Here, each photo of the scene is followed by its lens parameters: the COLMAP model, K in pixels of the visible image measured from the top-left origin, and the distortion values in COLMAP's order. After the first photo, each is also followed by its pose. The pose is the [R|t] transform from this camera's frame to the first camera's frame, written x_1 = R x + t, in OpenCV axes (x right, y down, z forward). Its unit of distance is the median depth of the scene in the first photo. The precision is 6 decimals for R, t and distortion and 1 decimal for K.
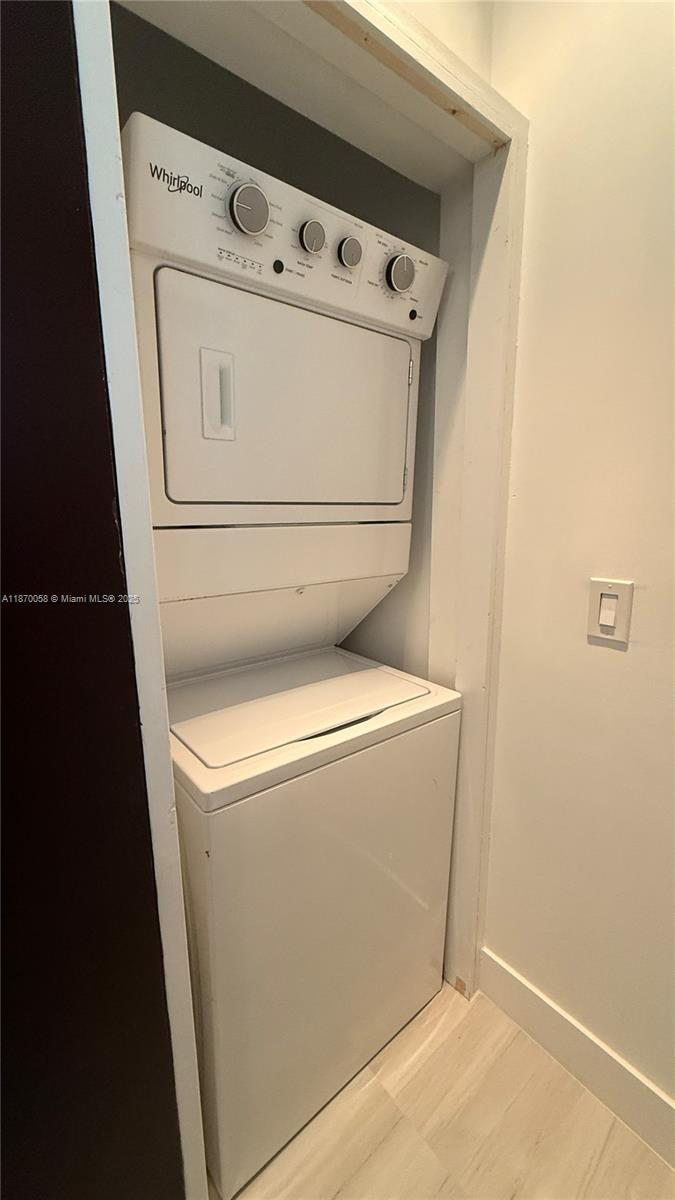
lens RADIAL K [[478.0, 0, 337.2], [0, 478.0, 602.2], [0, 0, 1]] dist [0.000554, 0.000501]
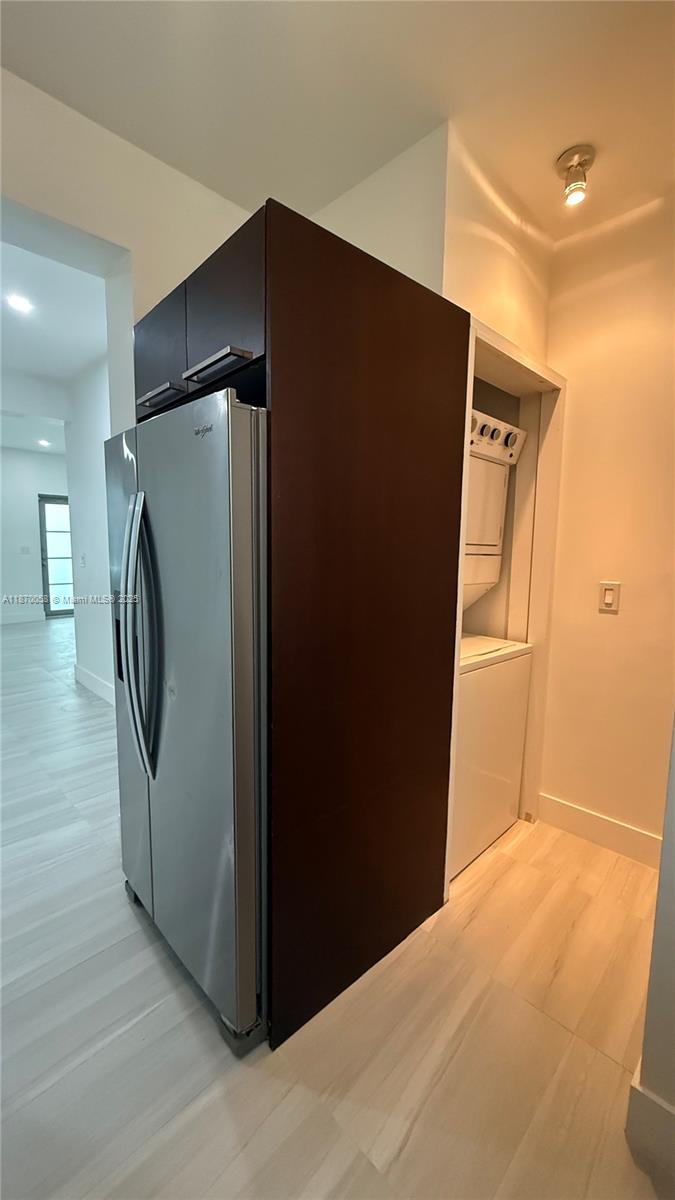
lens RADIAL K [[478.0, 0, 336.9], [0, 478.0, 601.3], [0, 0, 1]] dist [0.000554, 0.000501]
pose [[0.994250, 0.016795, 0.105754, -0.801148], [-0.007597, 0.996198, -0.086782, 0.213408], [-0.106810, 0.085479, 0.990598, -0.916796]]
